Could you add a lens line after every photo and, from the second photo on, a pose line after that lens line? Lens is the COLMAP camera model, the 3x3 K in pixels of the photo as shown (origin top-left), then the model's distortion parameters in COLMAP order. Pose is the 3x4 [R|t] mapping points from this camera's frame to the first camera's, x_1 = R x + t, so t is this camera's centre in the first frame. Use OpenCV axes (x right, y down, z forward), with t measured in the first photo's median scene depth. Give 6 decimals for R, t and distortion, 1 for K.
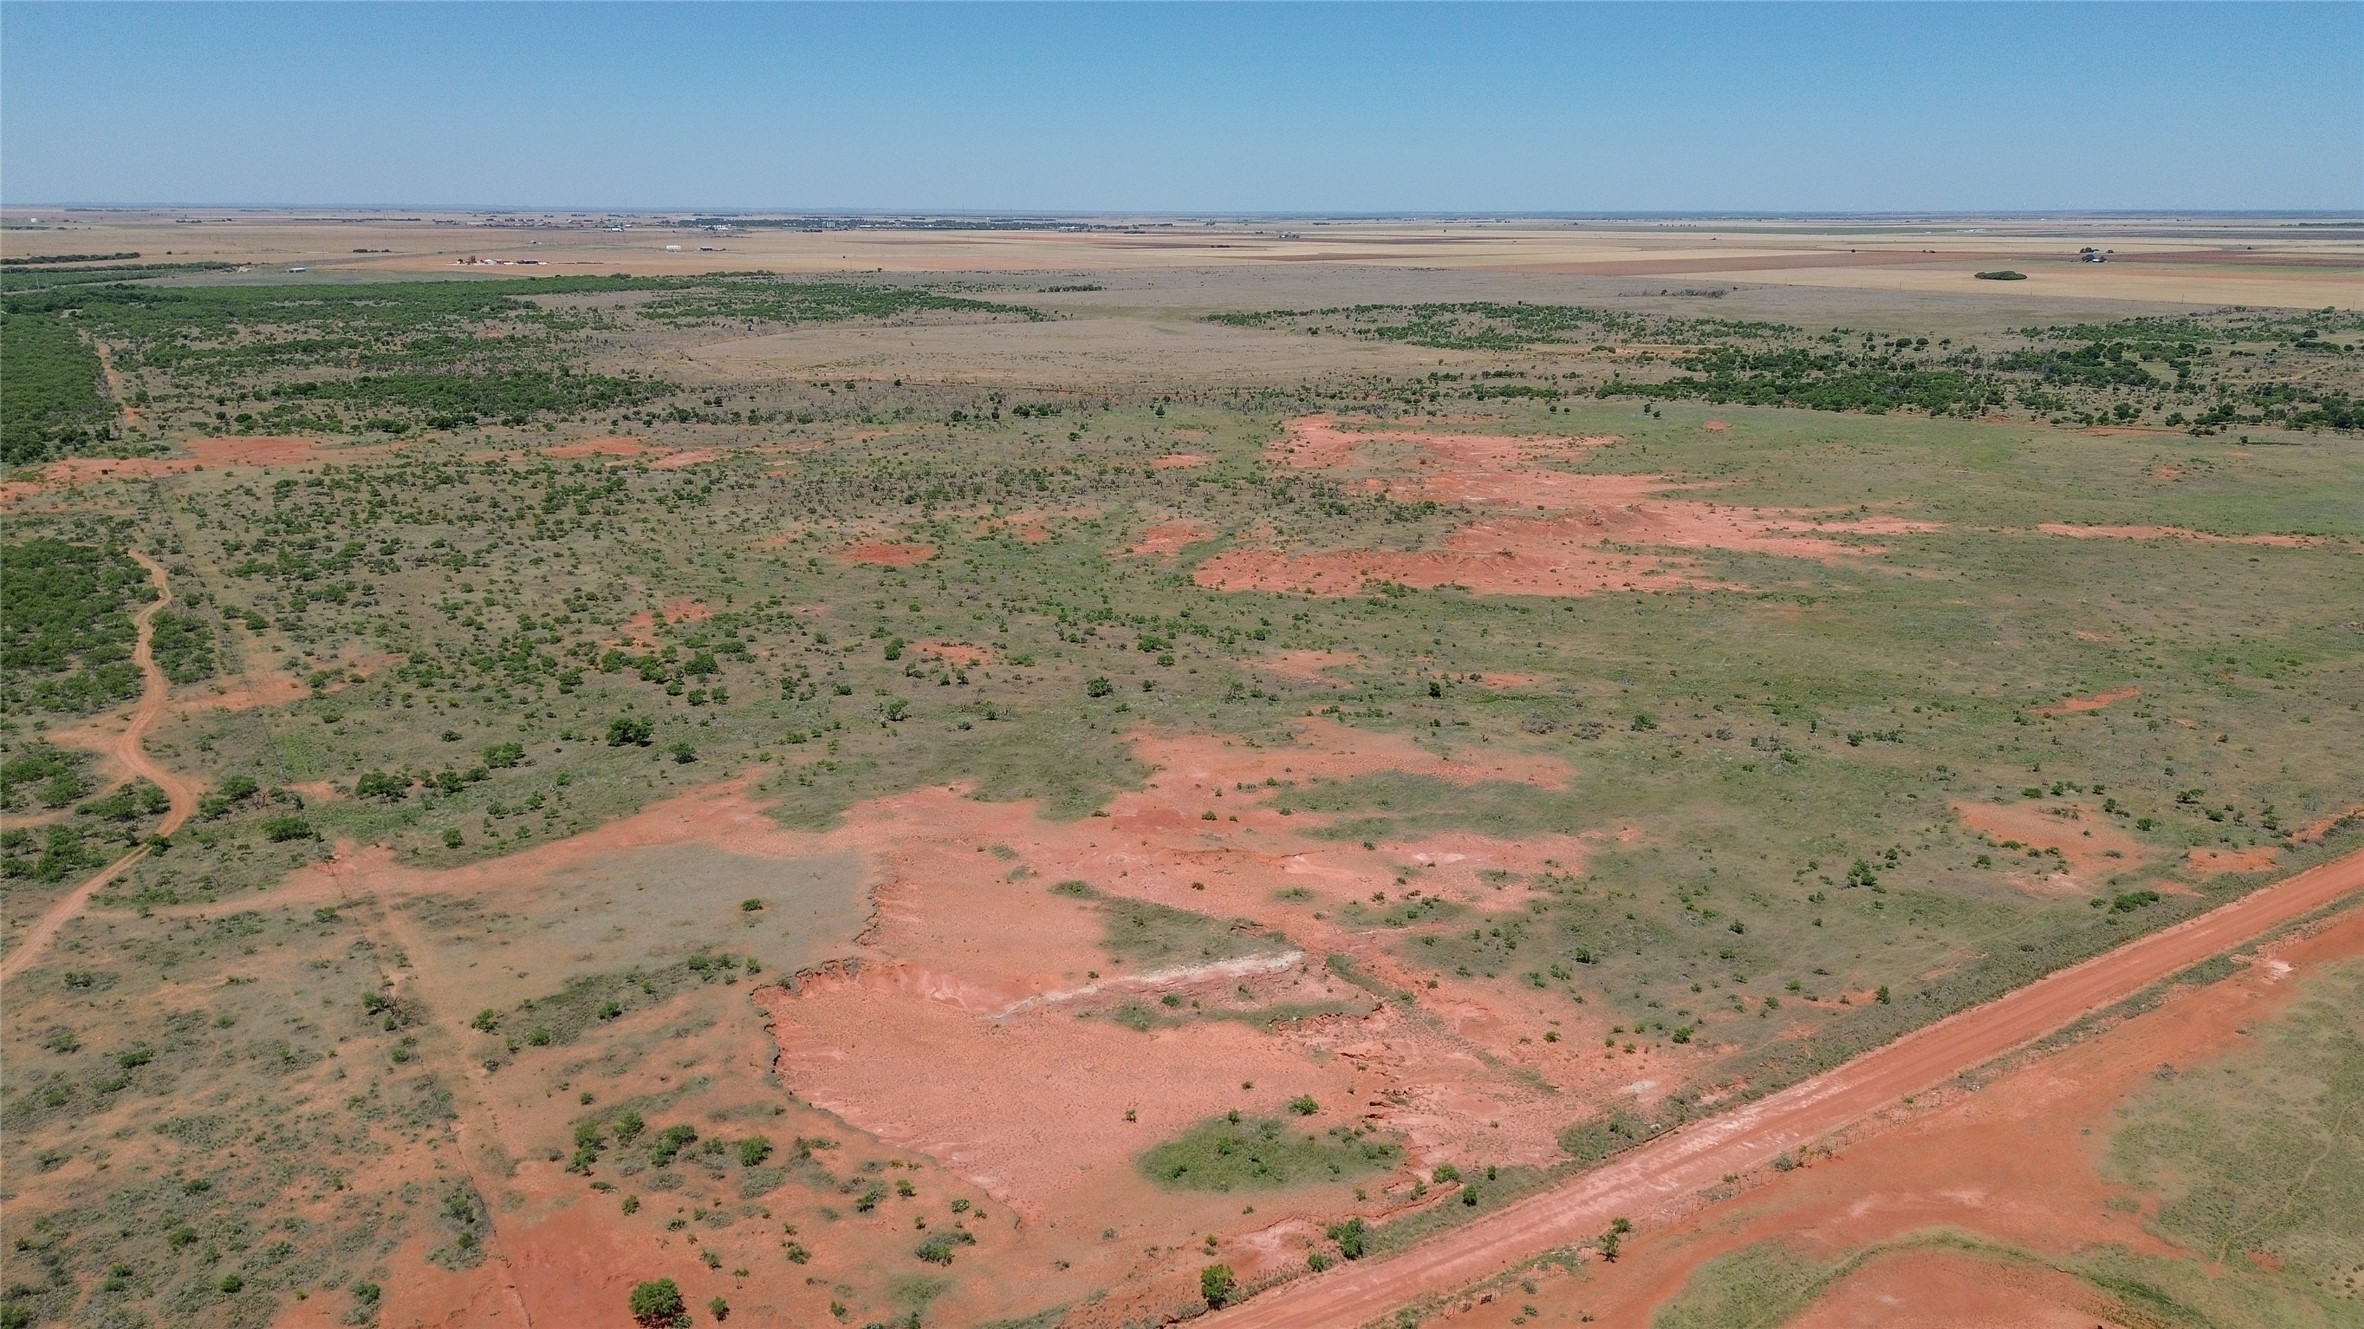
lens RADIAL K [[1715.2, 0, 1182.0], [0, 1715.2, 664.5], [0, 0, 1]] dist [0.083604, -0.091747]
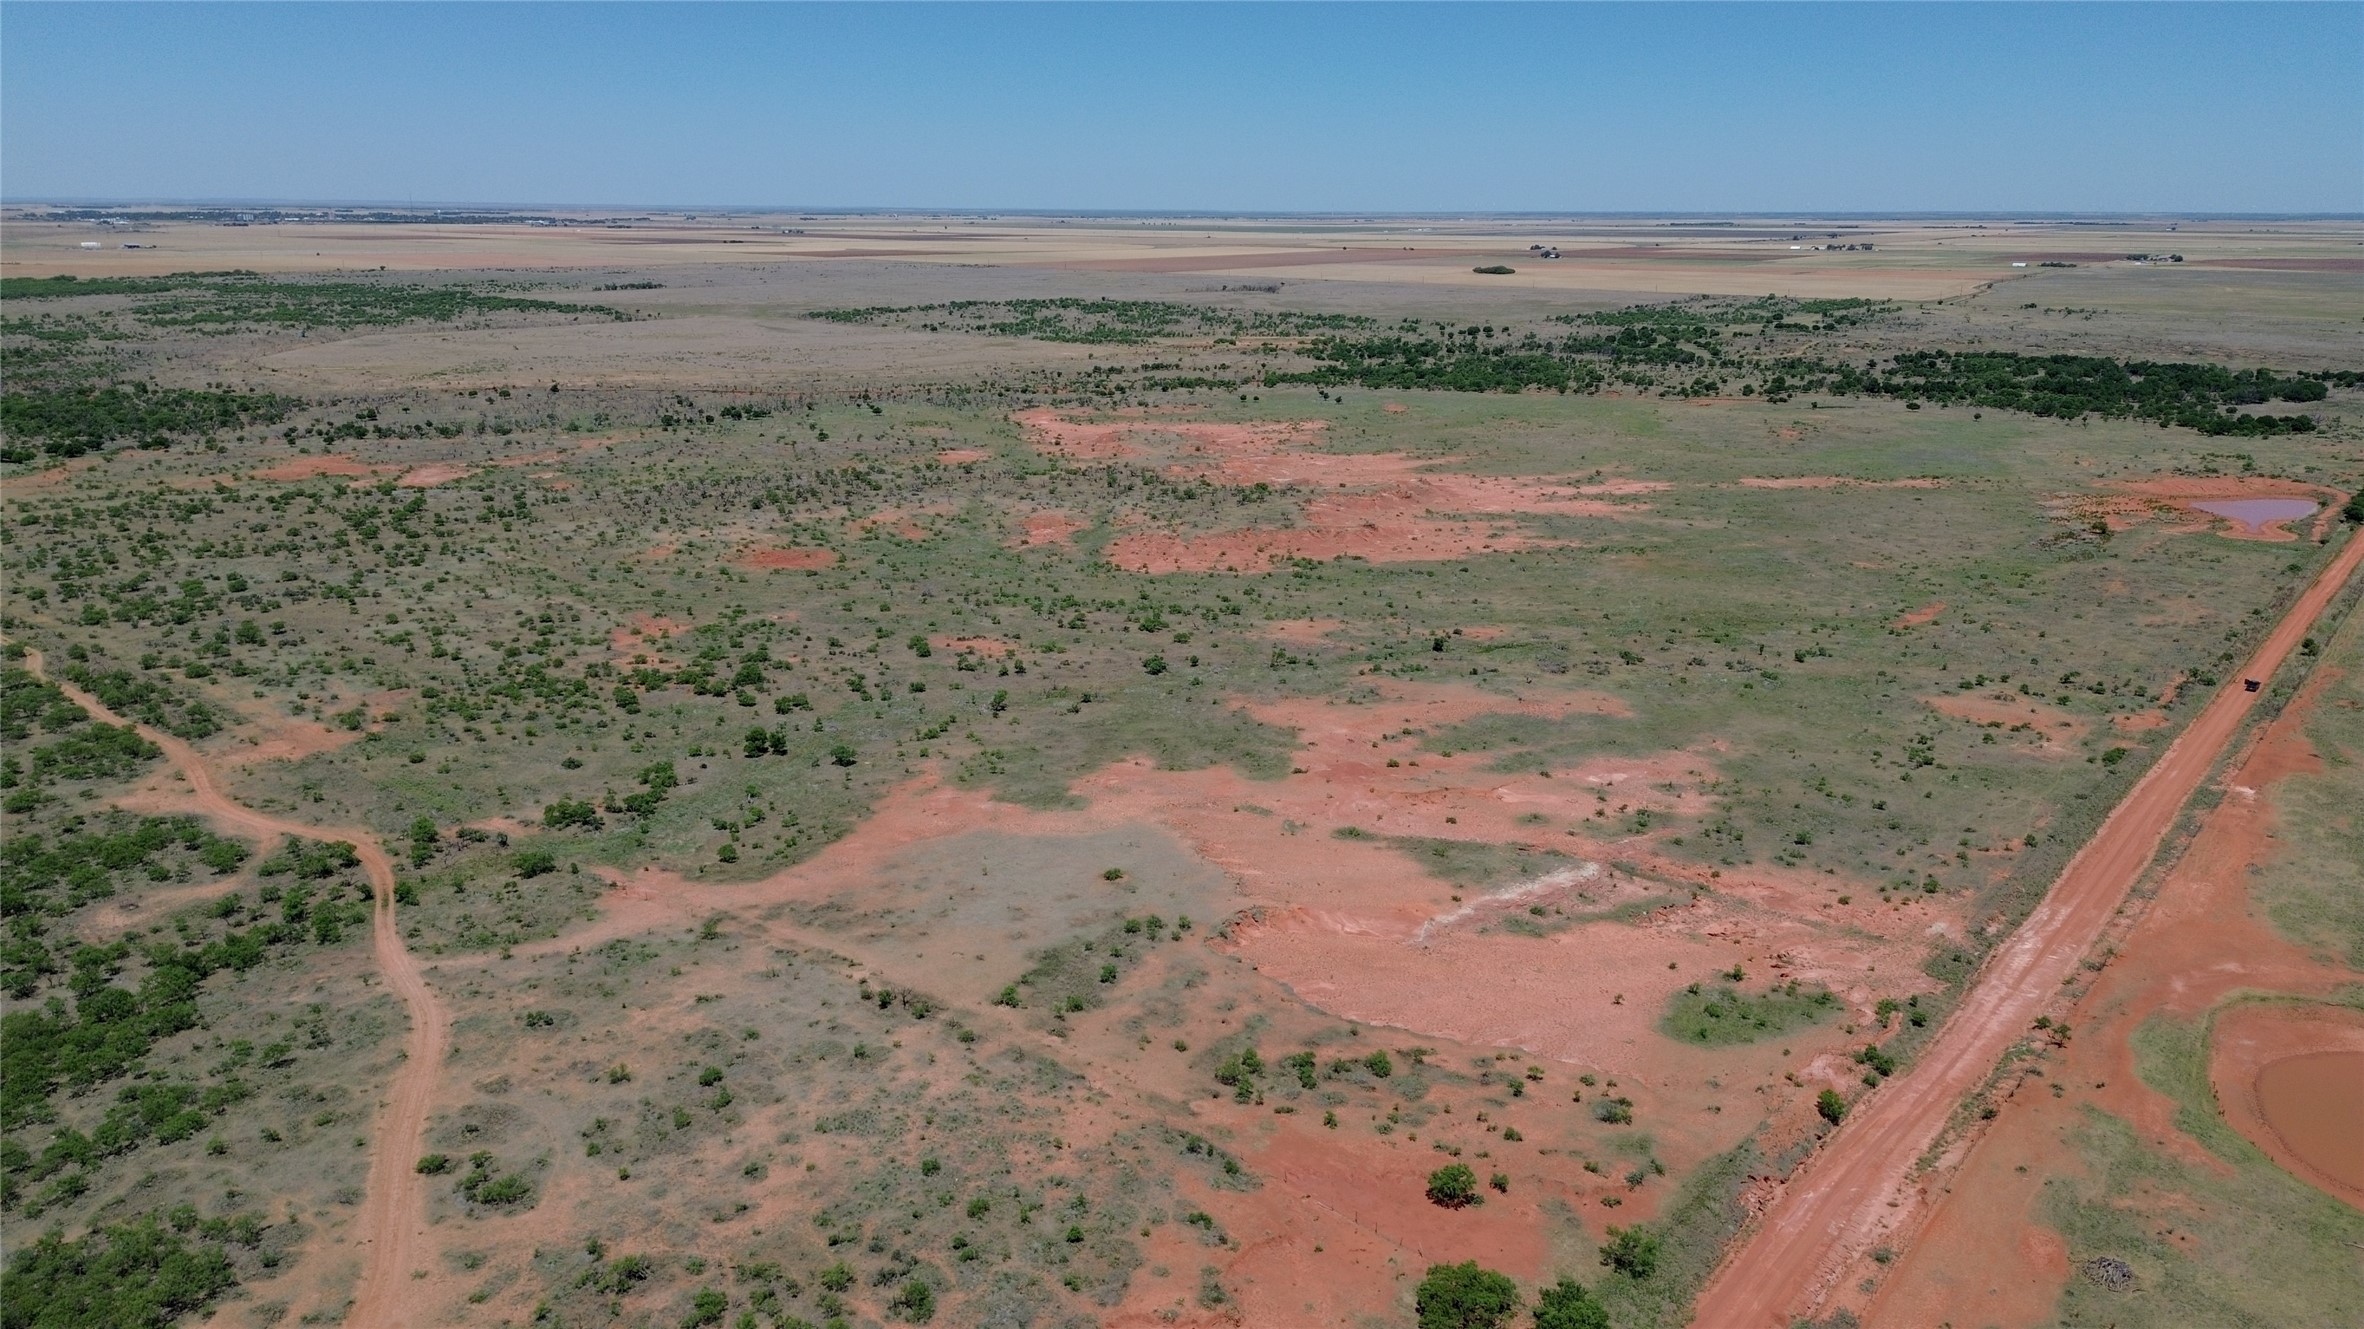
lens RADIAL K [[1715.2, 0, 1182.0], [0, 1715.2, 664.5], [0, 0, 1]] dist [0.083604, -0.091747]
pose [[0.951820, -0.077043, 0.296821, -0.114817], [0.076391, 0.996982, 0.013813, -0.000193], [-0.296990, 0.009527, 0.954833, -0.004203]]
